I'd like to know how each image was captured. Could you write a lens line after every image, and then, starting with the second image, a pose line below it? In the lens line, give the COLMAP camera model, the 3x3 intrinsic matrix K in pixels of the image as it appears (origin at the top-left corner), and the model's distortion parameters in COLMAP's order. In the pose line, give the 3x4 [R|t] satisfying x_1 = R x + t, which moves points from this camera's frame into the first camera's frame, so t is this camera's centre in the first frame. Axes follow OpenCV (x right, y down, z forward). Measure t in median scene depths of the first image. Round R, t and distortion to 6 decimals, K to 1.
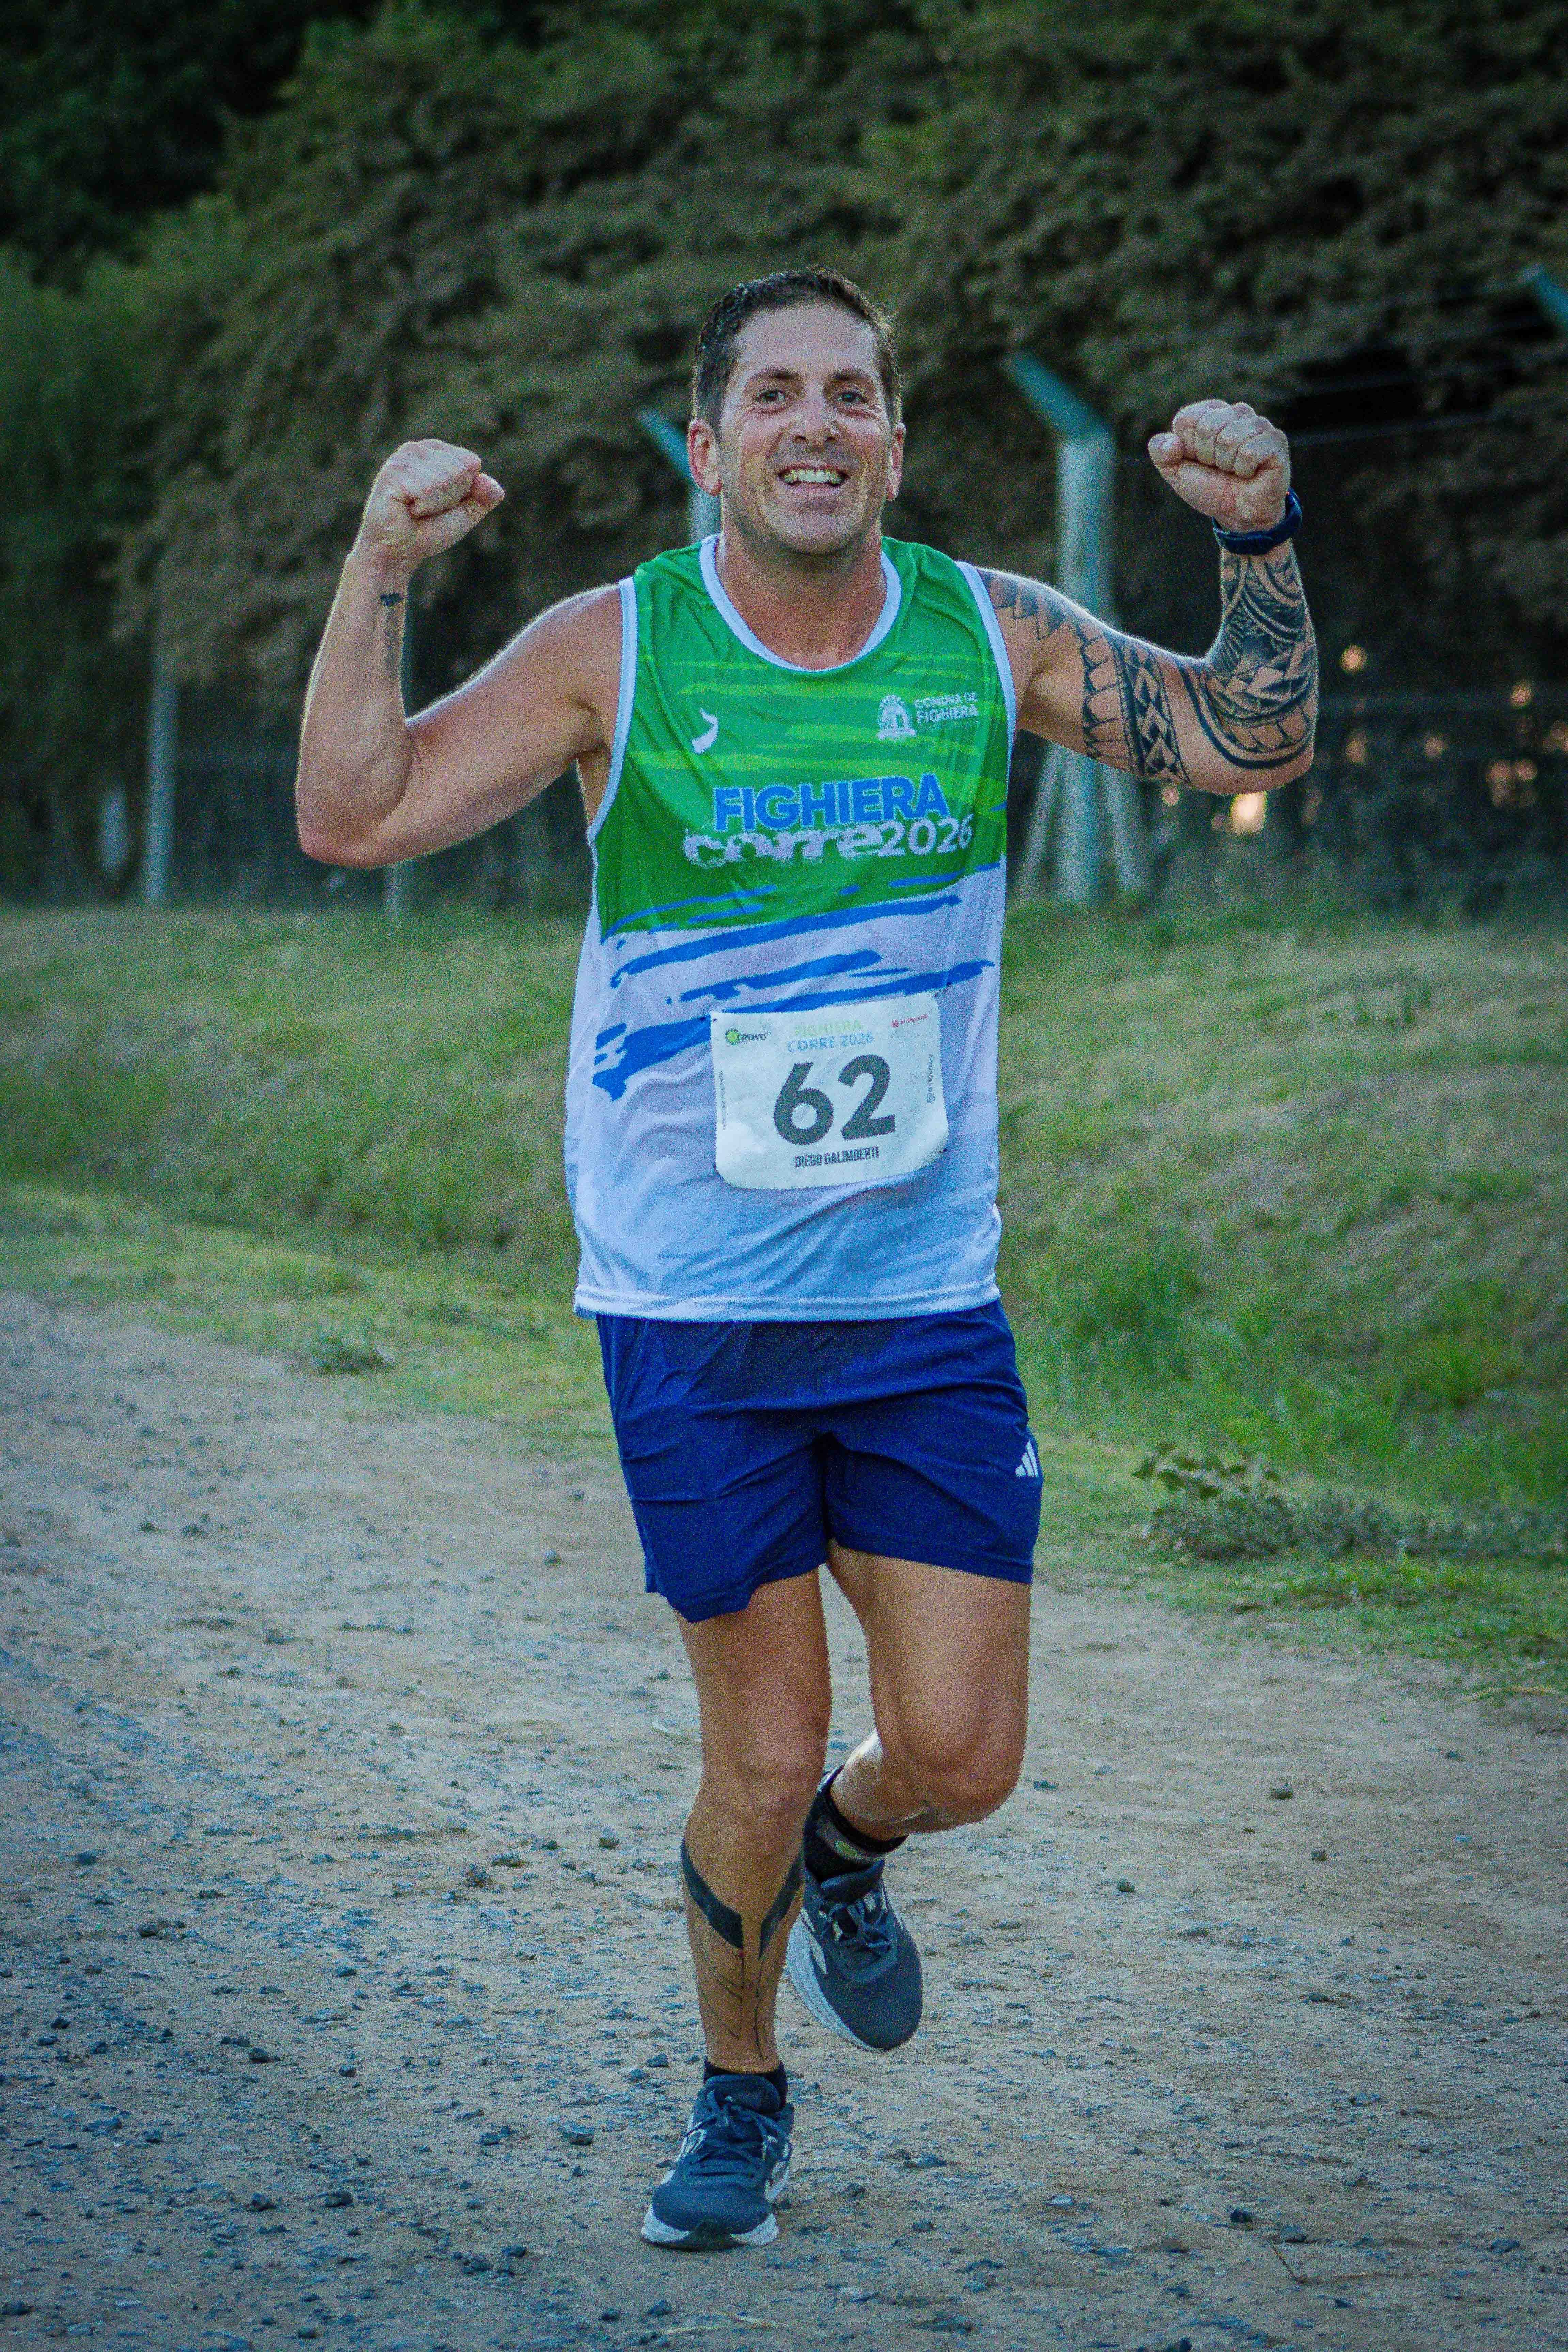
lens RADIAL K [[10255.9, 0, 821.5], [0, 10255.9, 1251.0], [0, 0, 1]] dist [0.081282, -14.022318]
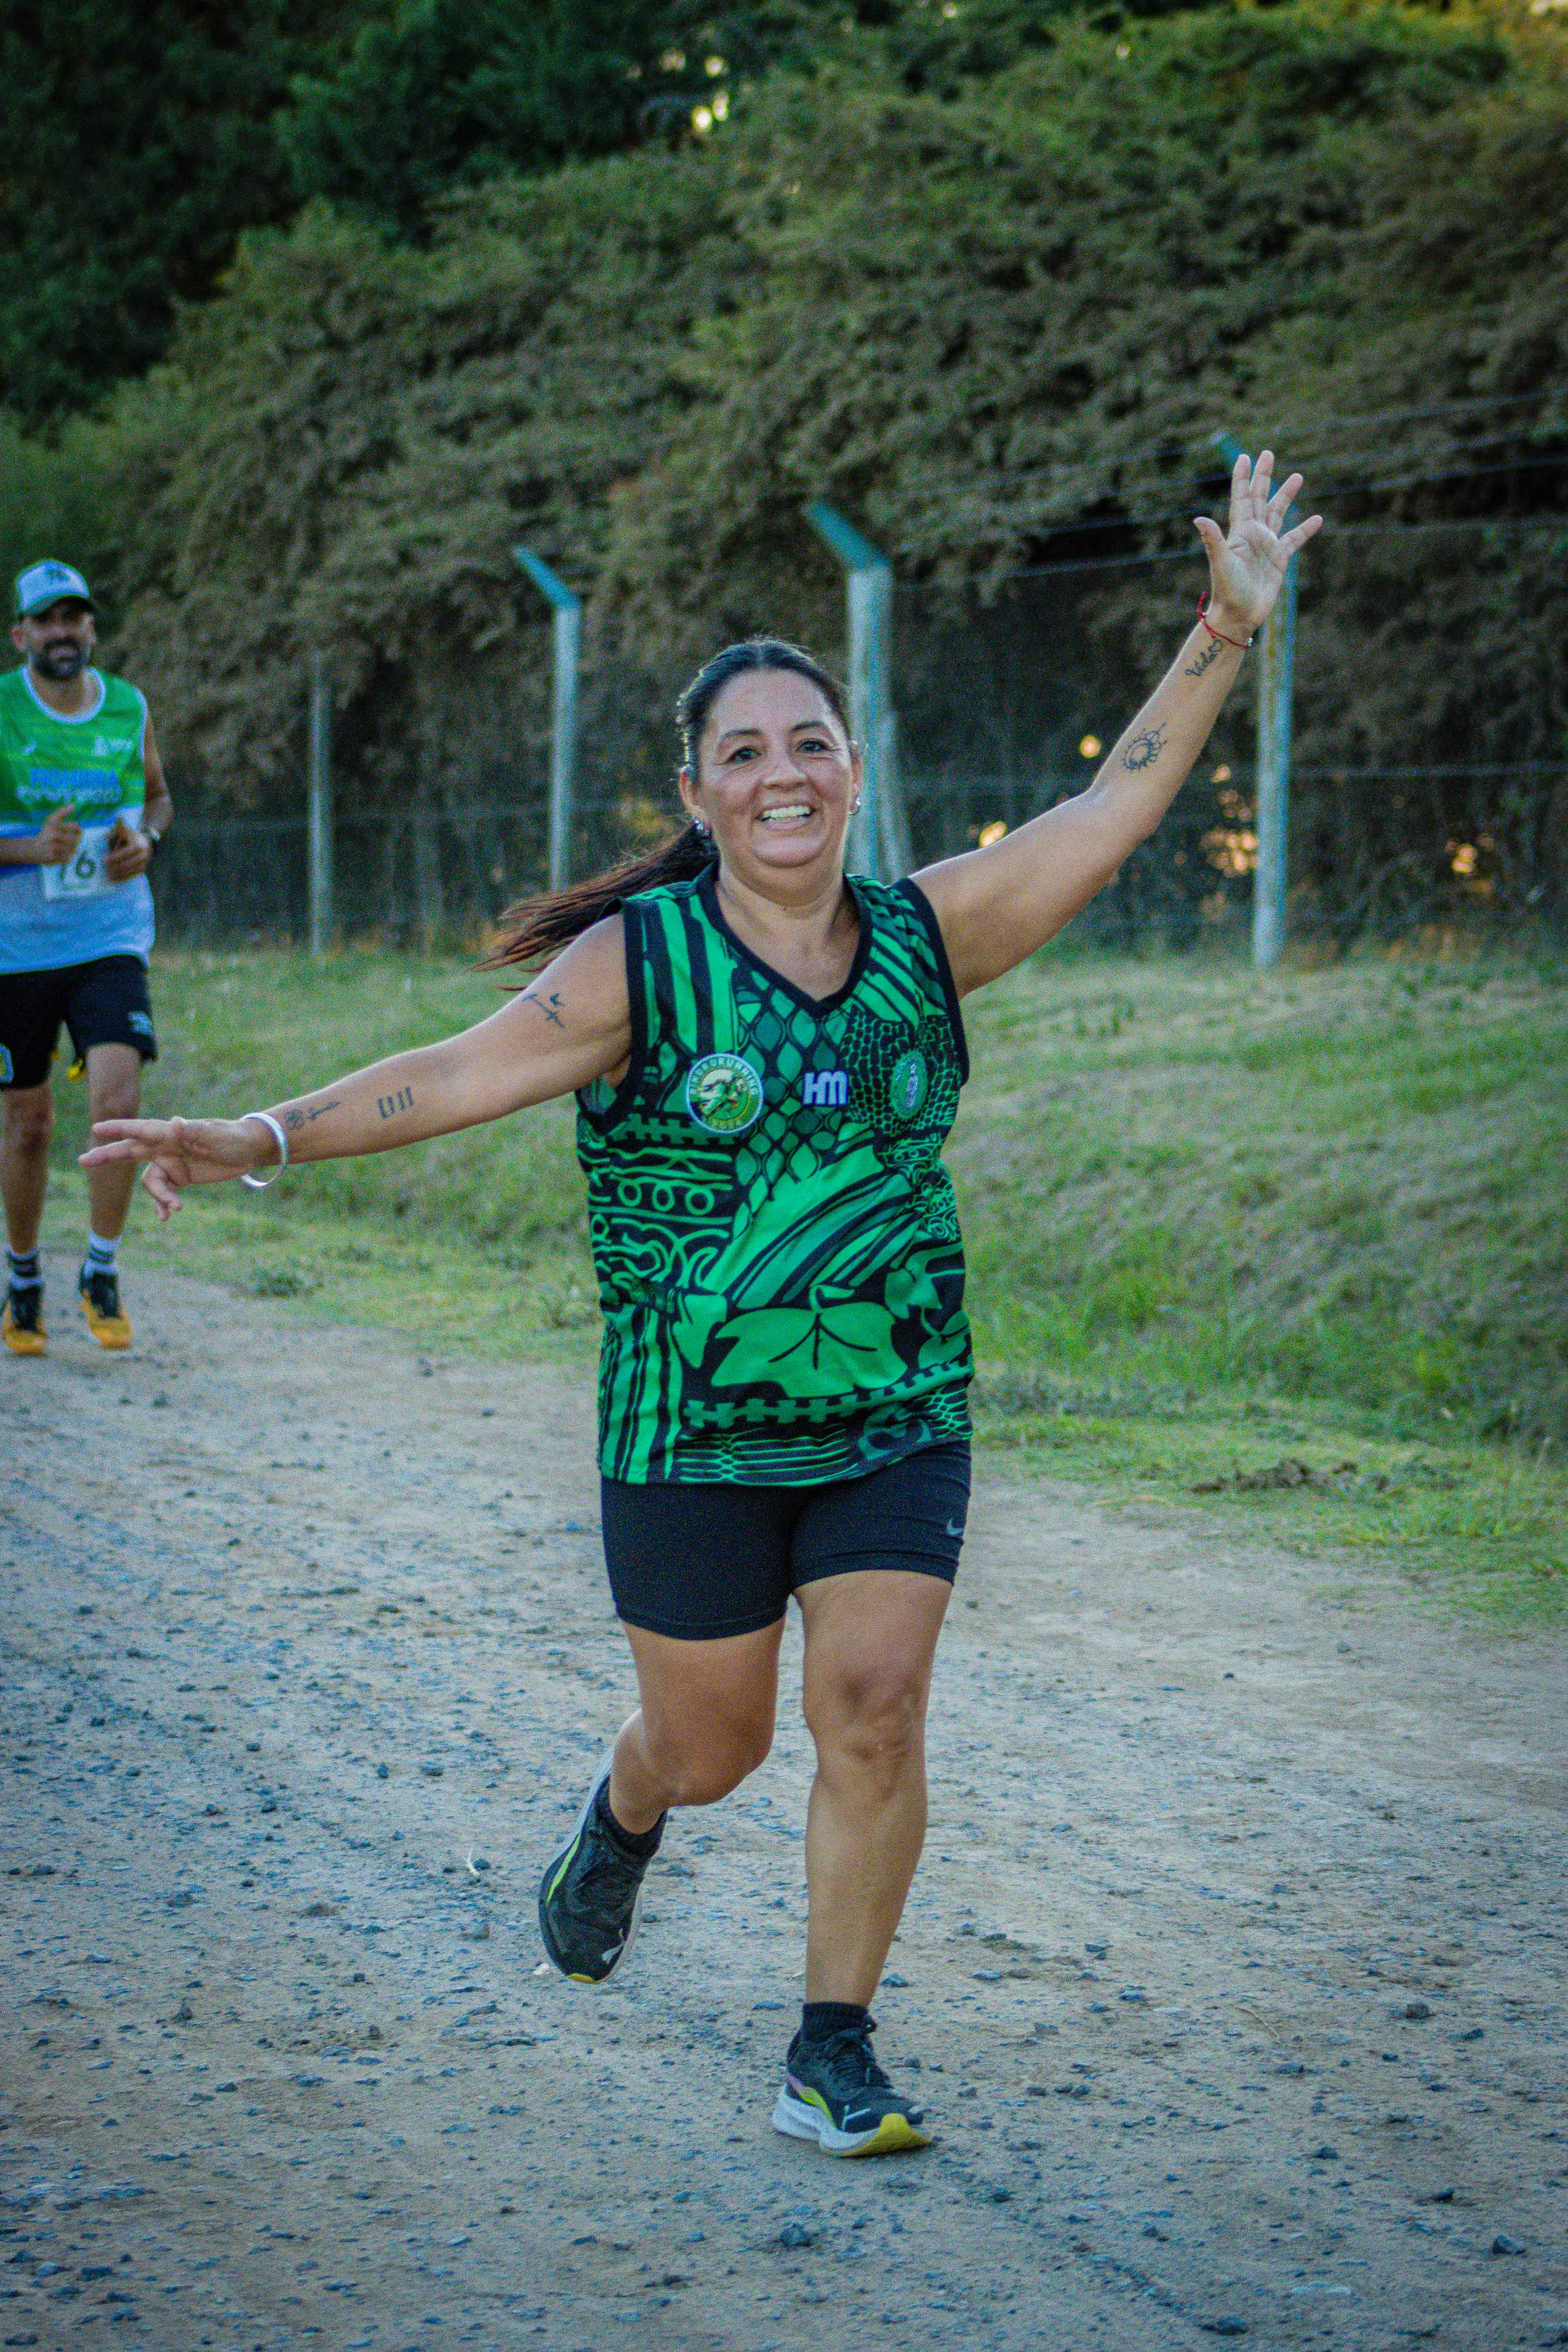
lens RADIAL K [[8757.5, 0, 784.0], [0, 8757.5, 1176.0], [0, 0, 1]] dist [0.263647, -4.525833]
pose [[0.999935, -0.003142, 0.010963, 0.008588], [0.003237, 0.999957, -0.008739, 0.009424], [-0.010935, 0.008773, 0.999902, -0.162211]]
